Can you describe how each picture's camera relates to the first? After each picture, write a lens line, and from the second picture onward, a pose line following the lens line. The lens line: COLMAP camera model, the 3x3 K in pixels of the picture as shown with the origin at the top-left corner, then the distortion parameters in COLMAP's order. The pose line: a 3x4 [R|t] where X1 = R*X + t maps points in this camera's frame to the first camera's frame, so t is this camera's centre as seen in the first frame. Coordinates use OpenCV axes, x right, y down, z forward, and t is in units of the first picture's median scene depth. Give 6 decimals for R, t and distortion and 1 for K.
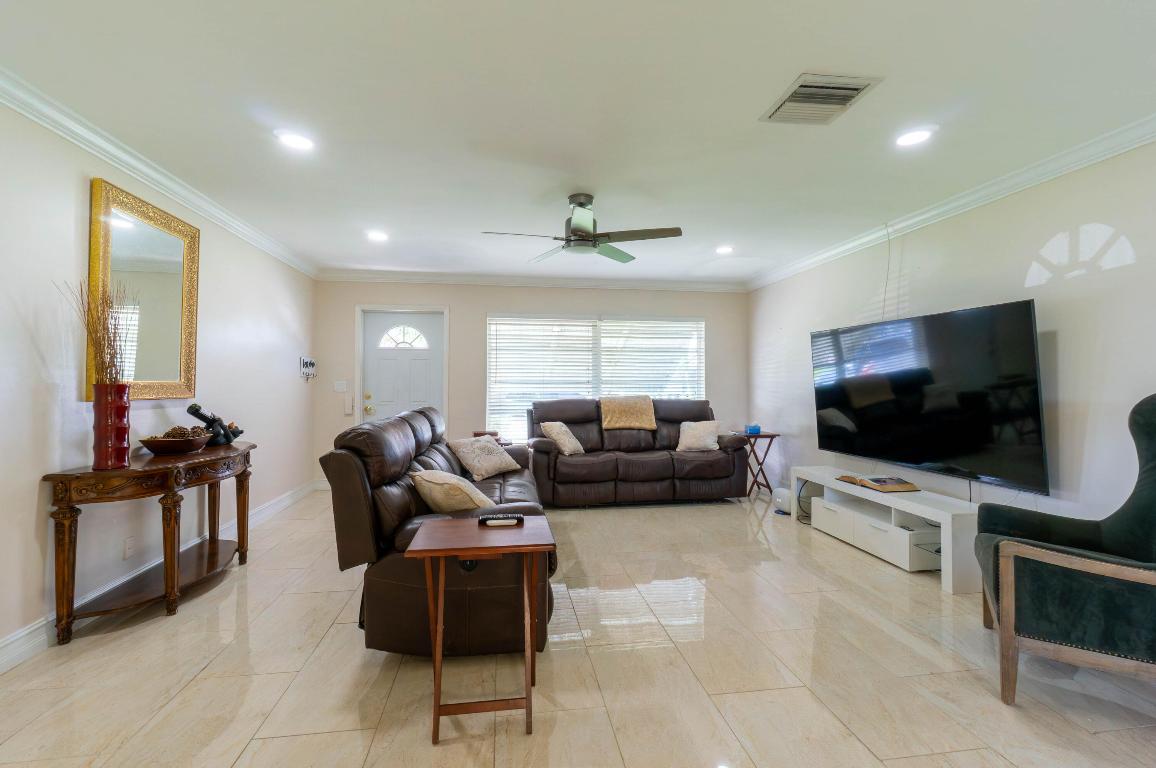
lens RADIAL K [[492.6, 0, 570.9], [0, 492.6, 380.0], [0, 0, 1]] dist [-0.003444, -0.001450]
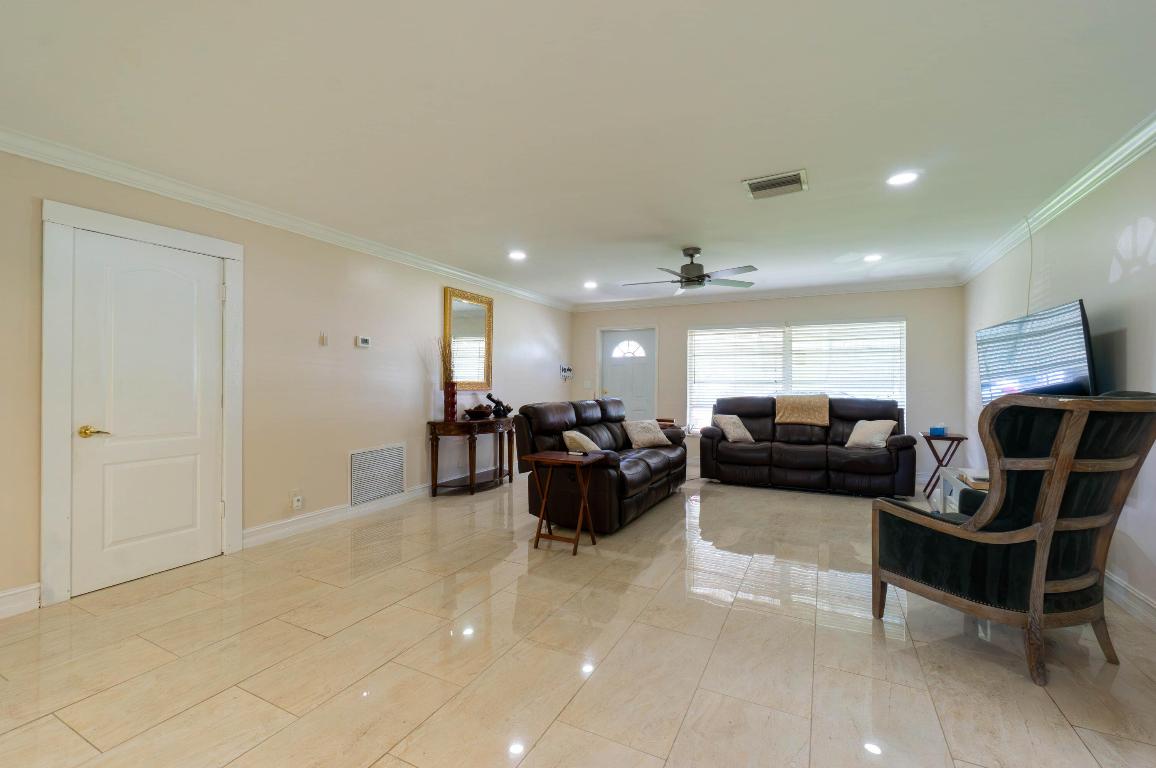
lens RADIAL K [[492.6, 0, 575.2], [0, 492.6, 381.9], [0, 0, 1]] dist [-0.003444, -0.001450]
pose [[0.819159, 0.001893, -0.573563, 0.459652], [0.000028, 0.999994, 0.003340, -0.000288], [0.573566, -0.002752, 0.819155, -0.280129]]
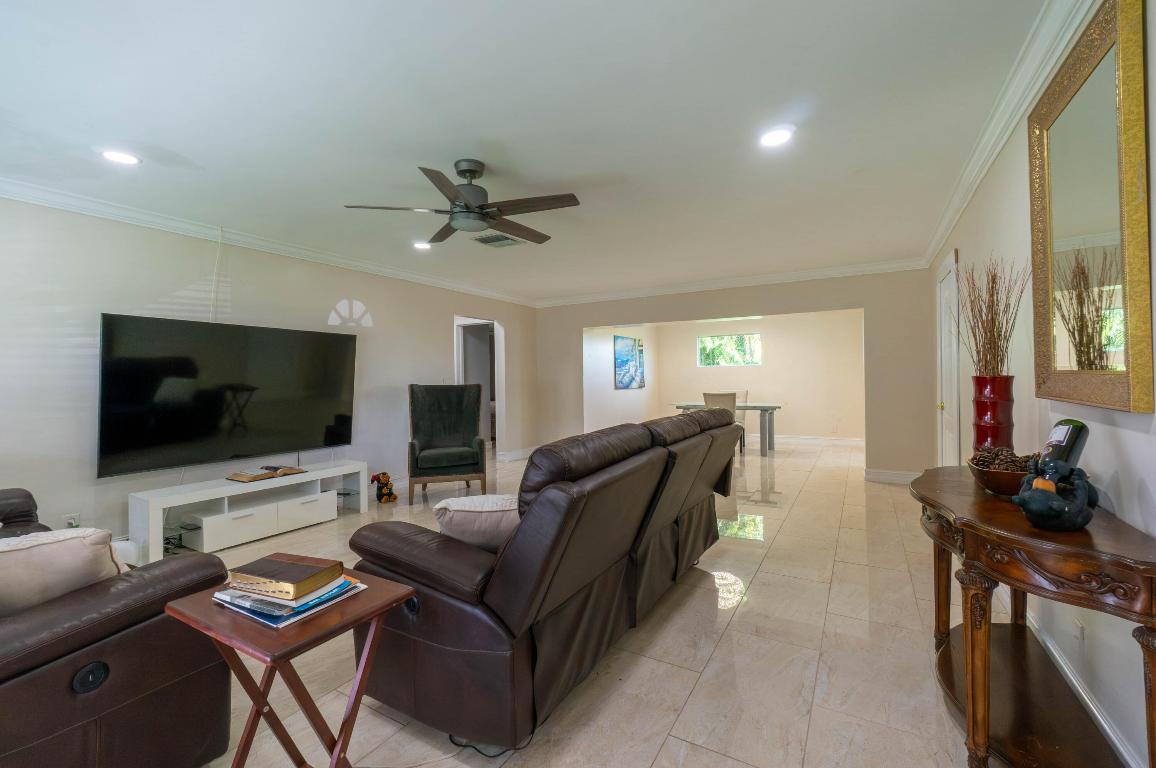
lens RADIAL K [[492.6, 0, 575.9], [0, 492.6, 378.2], [0, 0, 1]] dist [-0.003444, -0.001450]
pose [[-0.785153, 0.003532, 0.619292, -0.543384], [0.001494, 0.999992, -0.003810, 0.000180], [-0.619301, -0.002066, -0.785151, 1.284664]]
